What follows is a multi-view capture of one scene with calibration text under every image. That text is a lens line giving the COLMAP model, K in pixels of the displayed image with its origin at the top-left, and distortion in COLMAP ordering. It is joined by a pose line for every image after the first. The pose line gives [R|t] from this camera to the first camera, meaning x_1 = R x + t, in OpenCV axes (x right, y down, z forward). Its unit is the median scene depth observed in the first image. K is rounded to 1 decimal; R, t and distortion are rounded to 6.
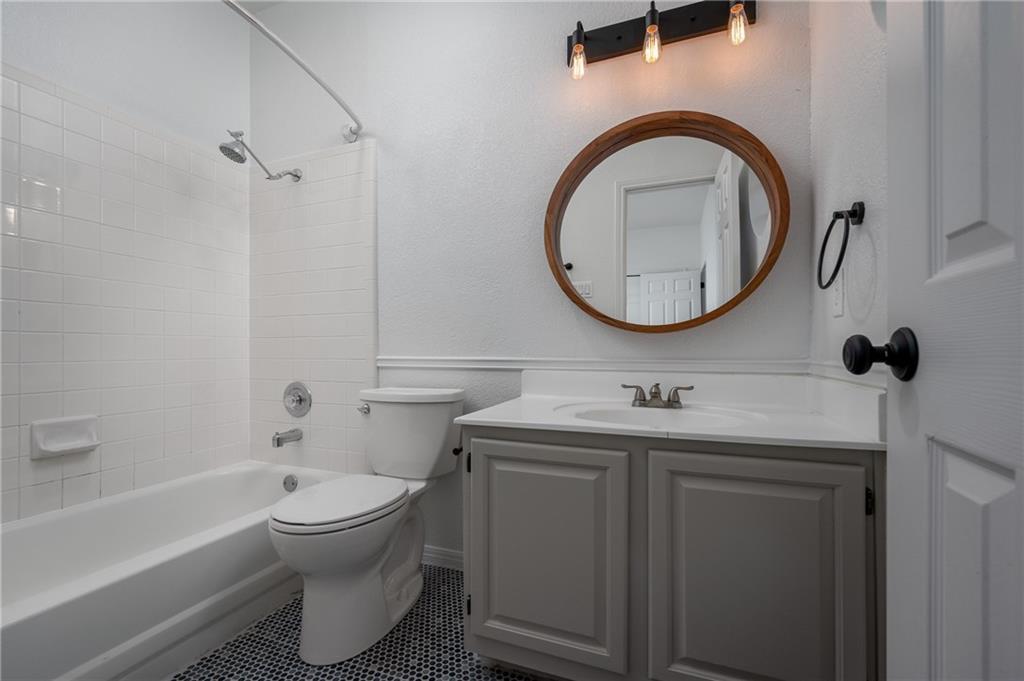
lens RADIAL K [[456.1, 0, 489.3], [0, 456.1, 350.8], [0, 0, 1]] dist [-0.001588, -0.000109]
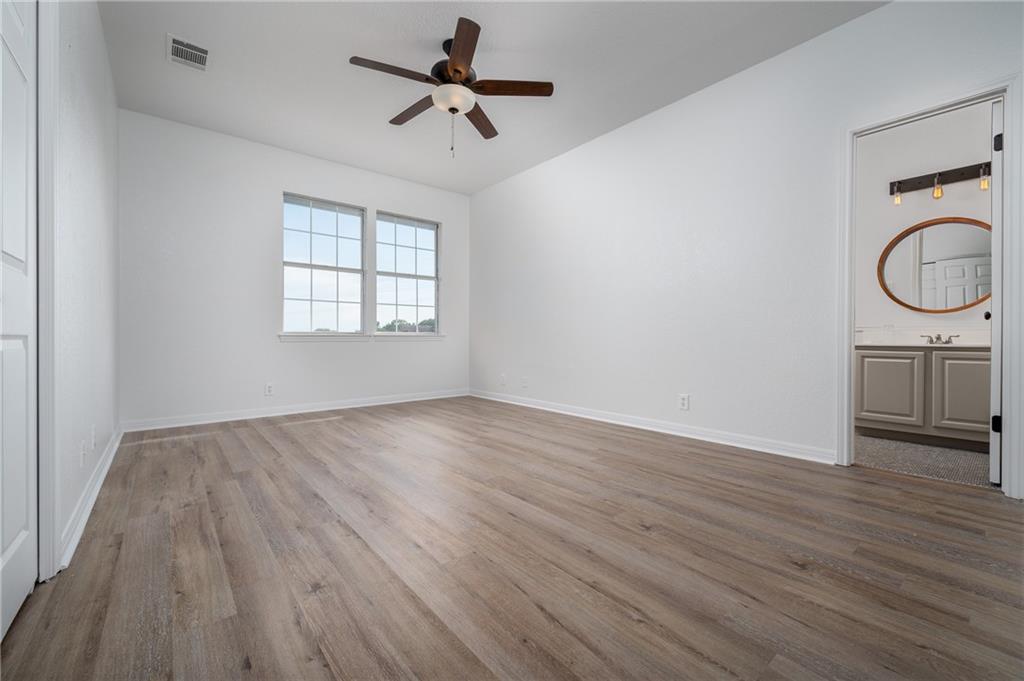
lens RADIAL K [[422.4, 0, 515.1], [0, 422.4, 334.8], [0, 0, 1]] dist [-0.000629, -0.000077]
pose [[0.889861, 0.002420, -0.456226, -0.715110], [-0.000493, 0.999990, 0.004342, 0.073712], [0.456232, -0.003639, 0.889853, -2.343747]]
